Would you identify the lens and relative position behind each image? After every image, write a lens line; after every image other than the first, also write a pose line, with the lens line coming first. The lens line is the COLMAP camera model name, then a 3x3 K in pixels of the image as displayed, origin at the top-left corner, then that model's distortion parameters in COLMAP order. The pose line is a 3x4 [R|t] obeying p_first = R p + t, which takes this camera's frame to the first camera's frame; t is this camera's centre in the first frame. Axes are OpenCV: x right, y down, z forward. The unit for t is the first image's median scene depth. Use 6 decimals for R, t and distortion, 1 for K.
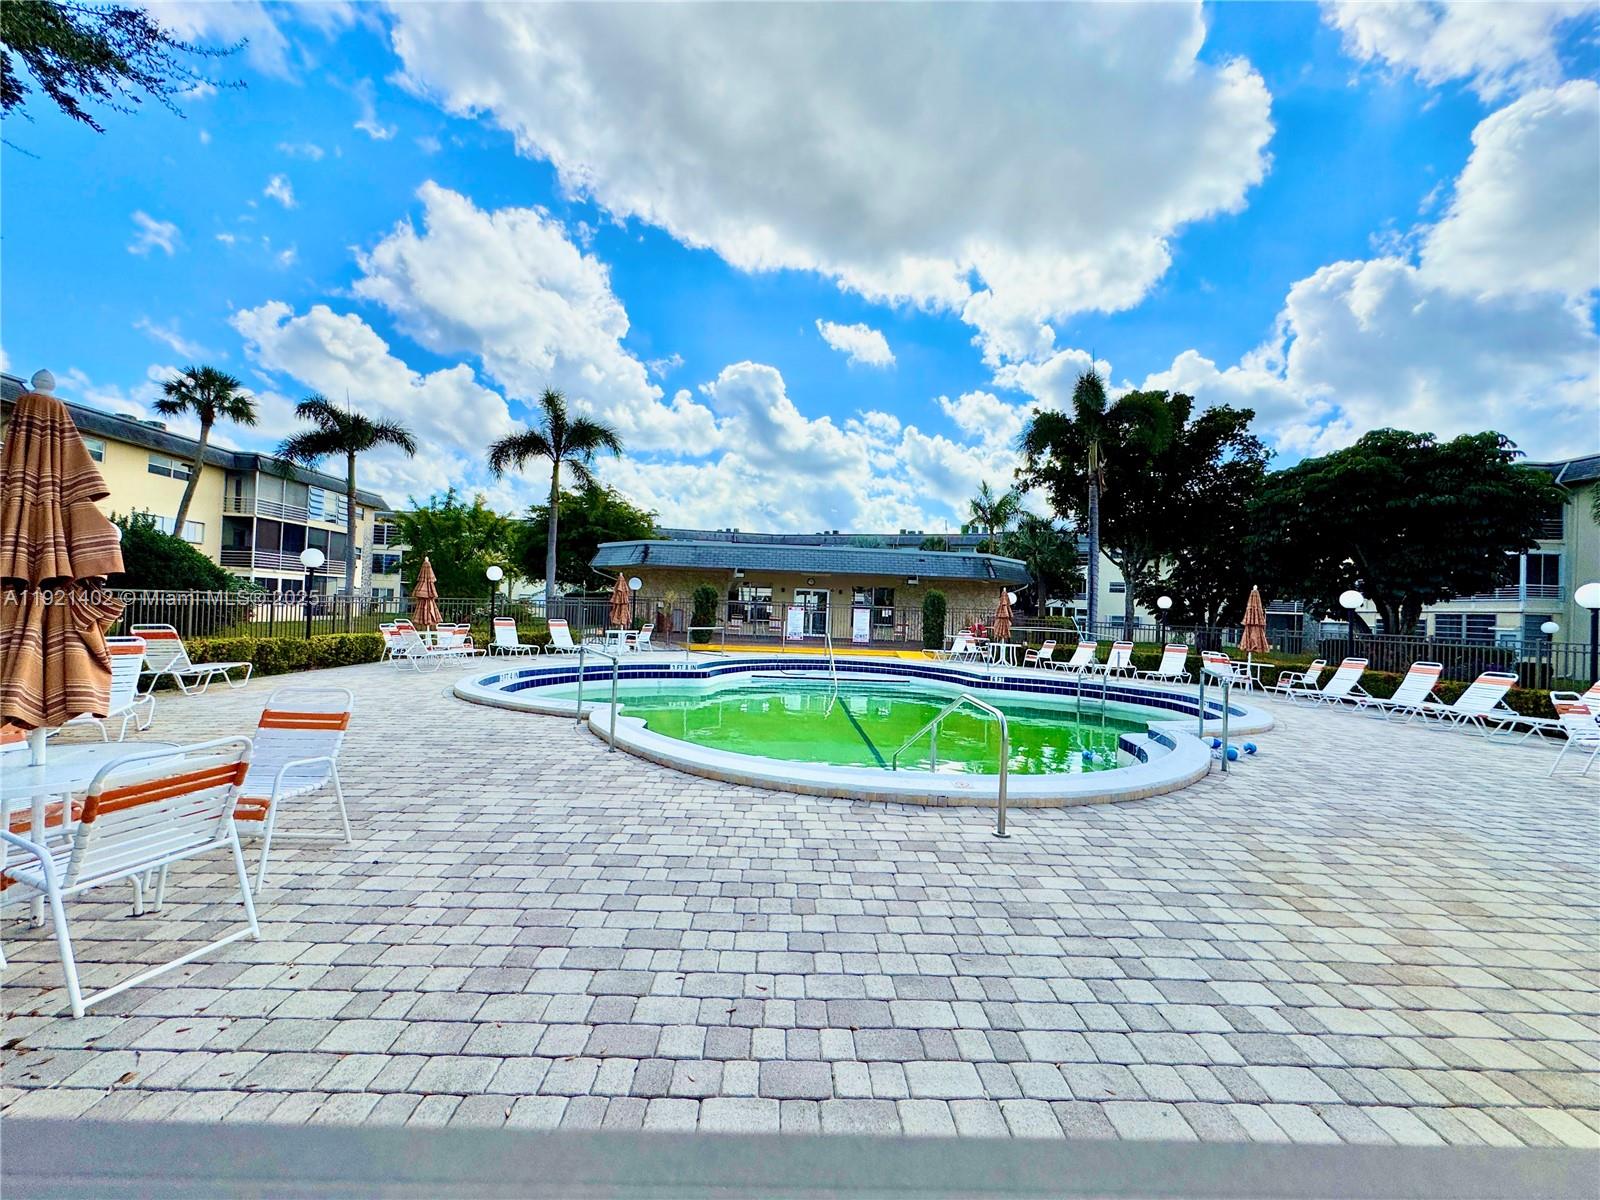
lens RADIAL K [[639.1, 0, 792.6], [0, 639.1, 602.8], [0, 0, 1]] dist [-0.002185, -0.000631]
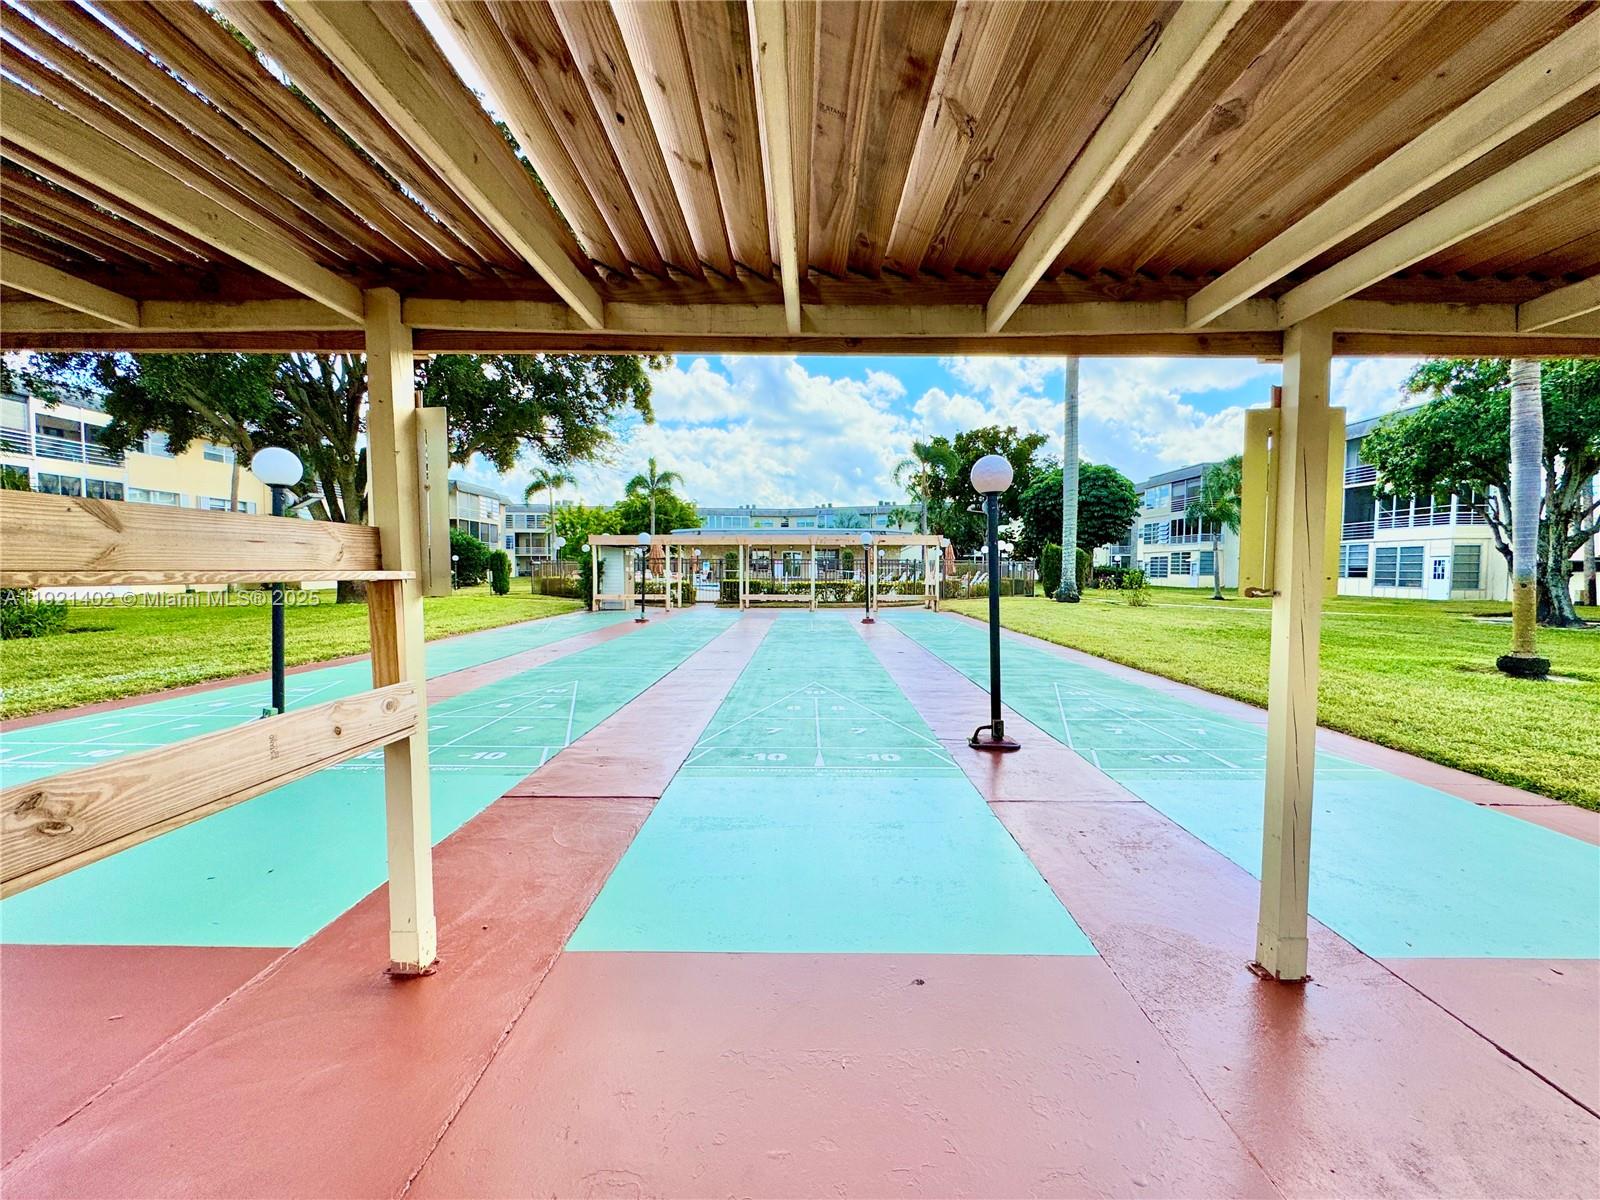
lens RADIAL K [[639.1, 0, 800.2], [0, 639.1, 595.4], [0, 0, 1]] dist [-0.002185, -0.000631]
pose [[0.998683, -0.034669, -0.037829, 0.058955], [0.036996, 0.997349, 0.062663, -0.005895], [0.035557, -0.063980, 0.997318, -0.400980]]
